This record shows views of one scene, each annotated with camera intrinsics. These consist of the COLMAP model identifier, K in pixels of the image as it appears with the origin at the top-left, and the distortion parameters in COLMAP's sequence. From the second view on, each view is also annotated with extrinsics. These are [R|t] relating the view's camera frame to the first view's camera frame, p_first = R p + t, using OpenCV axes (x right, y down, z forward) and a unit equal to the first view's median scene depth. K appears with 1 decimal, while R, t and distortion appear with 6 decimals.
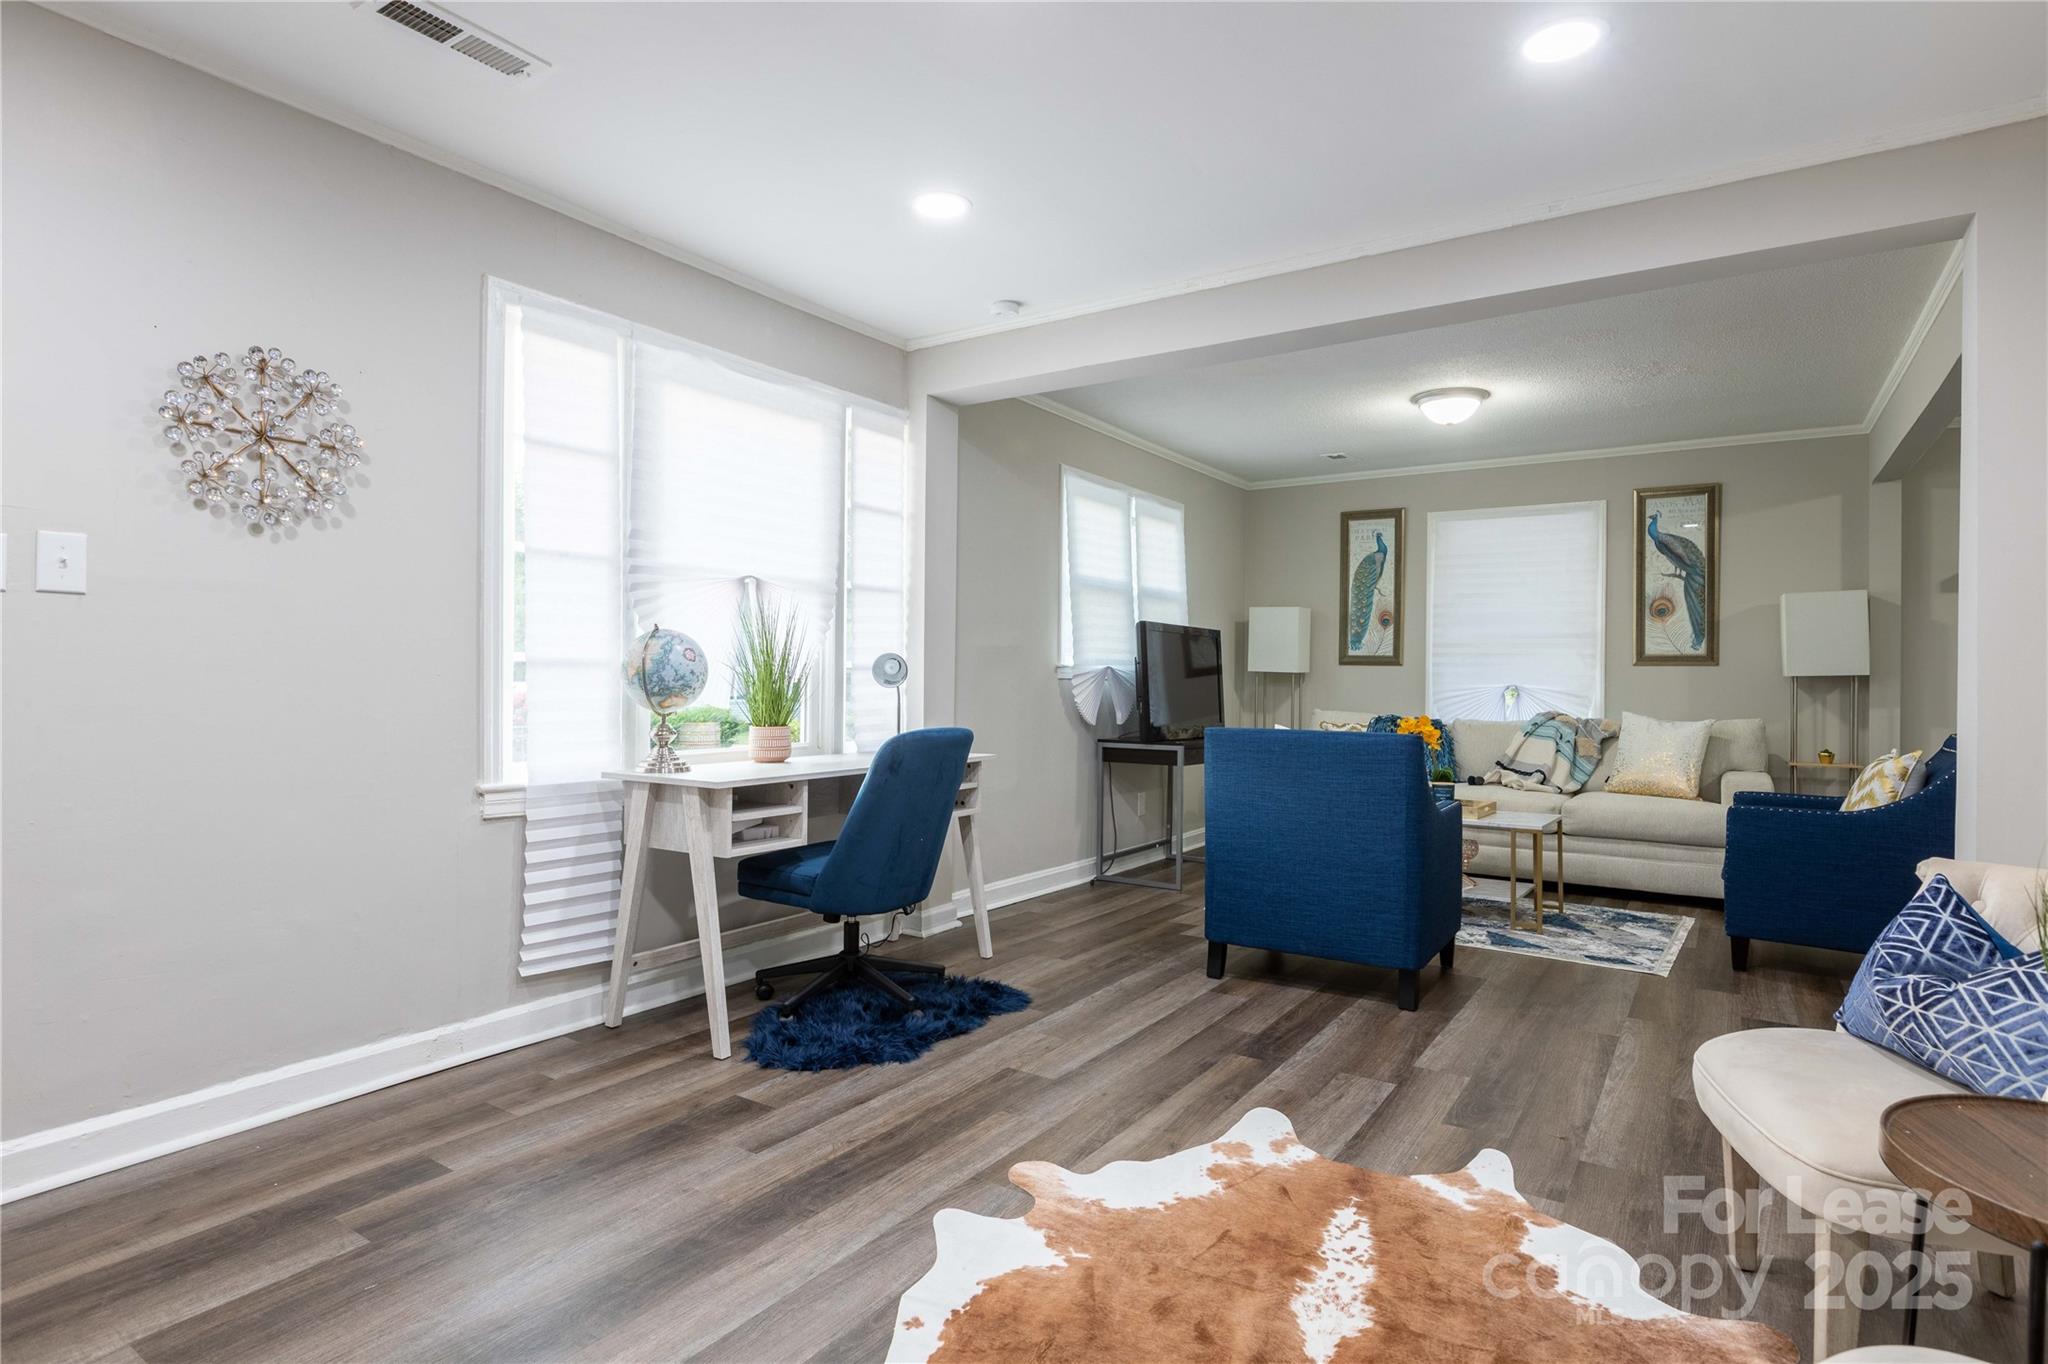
lens RADIAL K [[1070.1, 0, 1024.0], [0, 1070.1, 682.0], [0, 0, 1]] dist [0.000444, 0.000093]
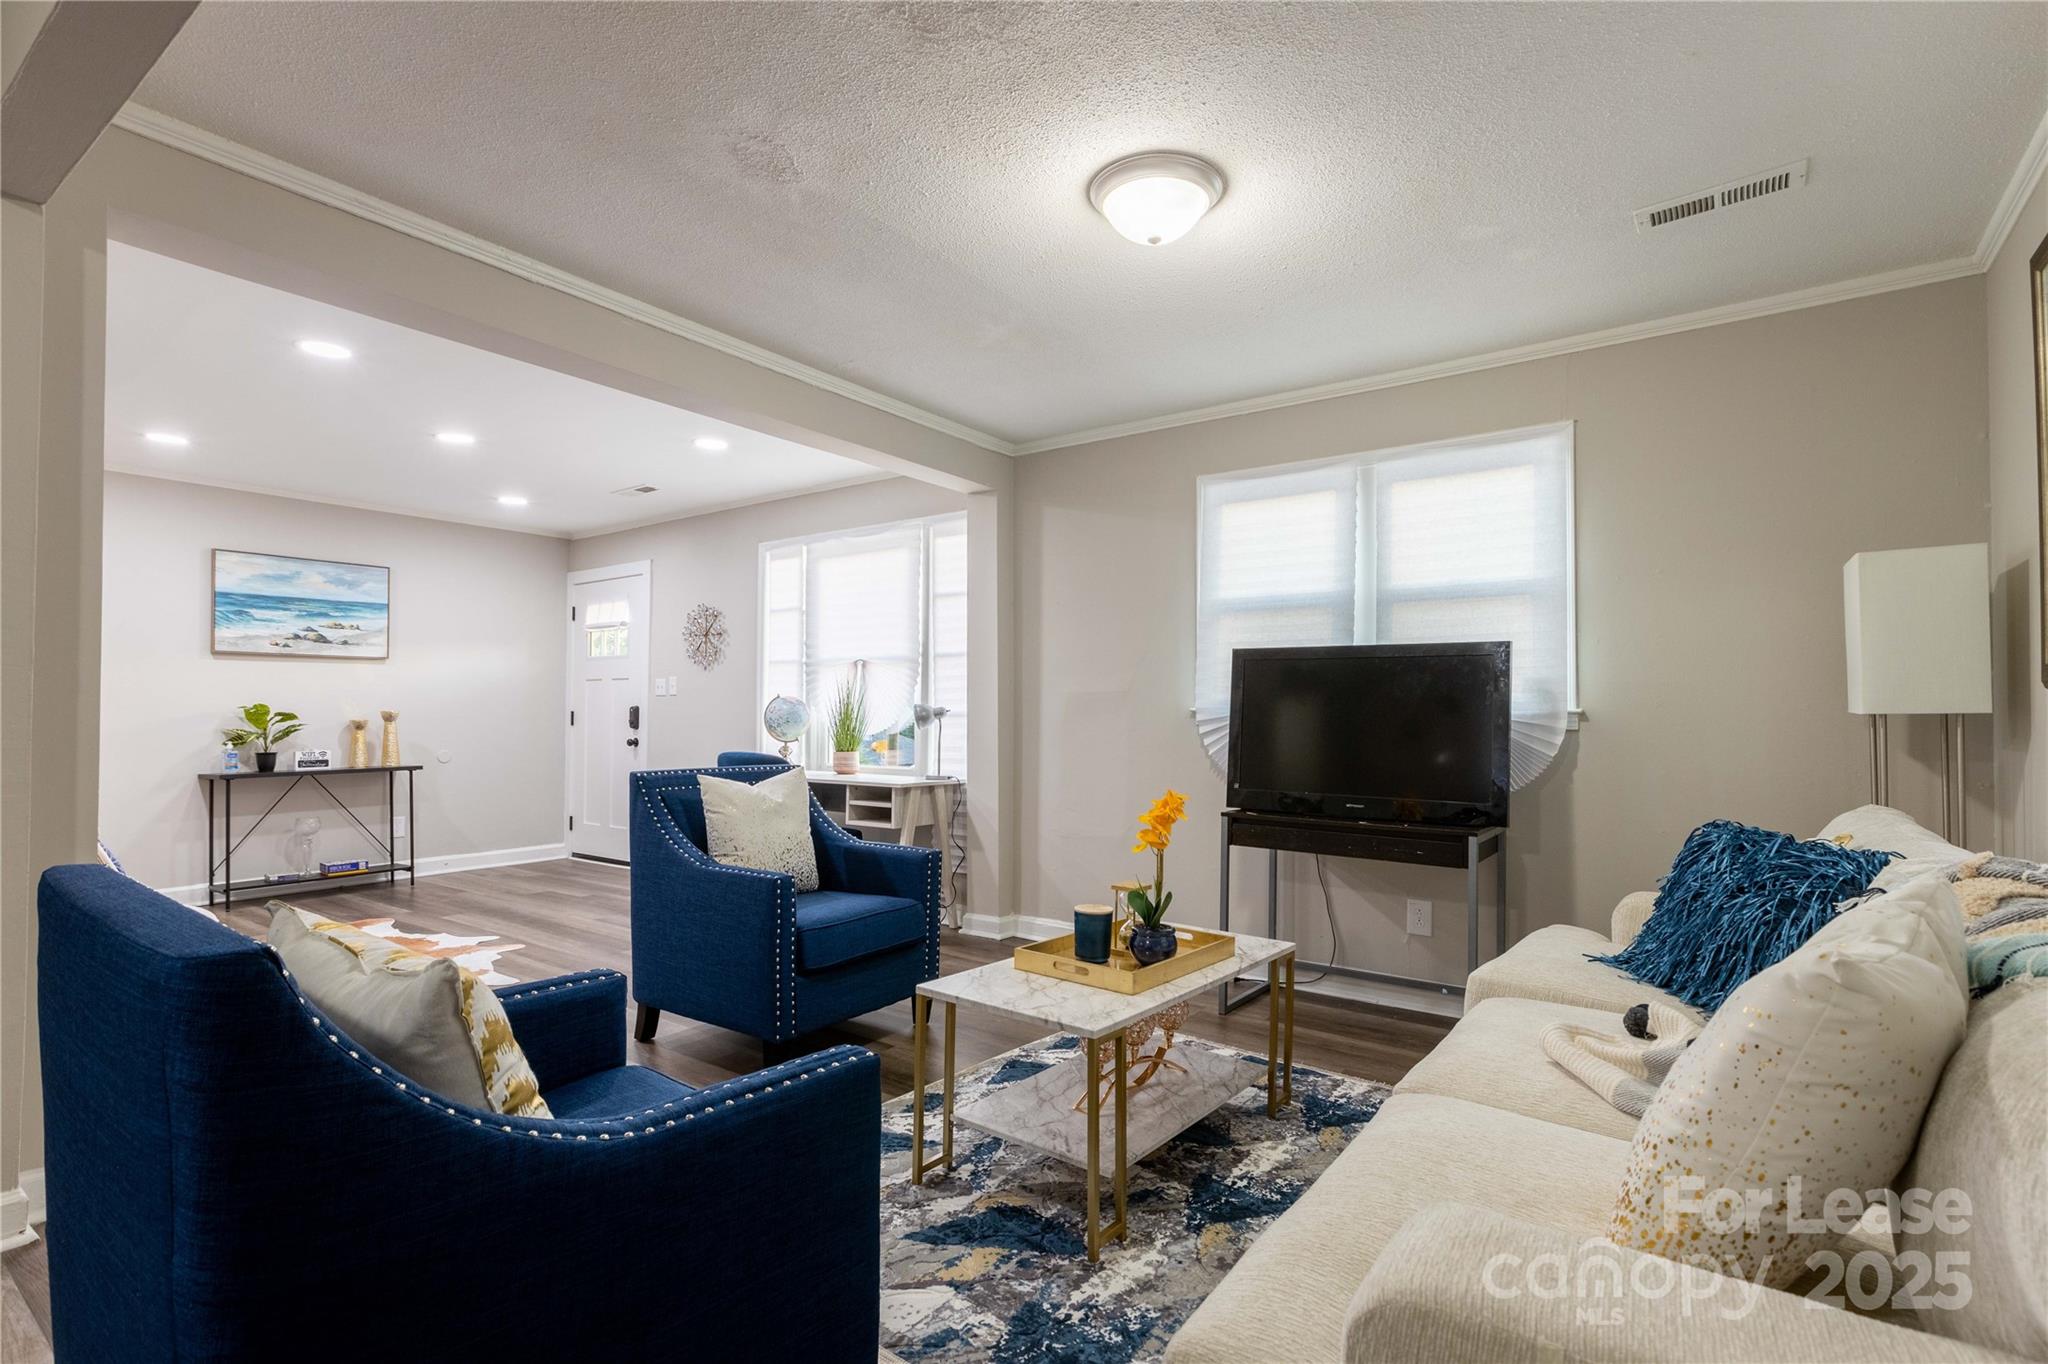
lens RADIAL K [[992.8, 0, 1024.0], [0, 992.8, 682.0], [0, 0, 1]] dist [-0.001062, -0.000103]
pose [[-0.053493, -0.037416, -0.997867, 0.749086], [-0.004047, 0.999298, -0.037253, -0.005651], [0.998560, 0.002045, -0.053607, 0.805578]]
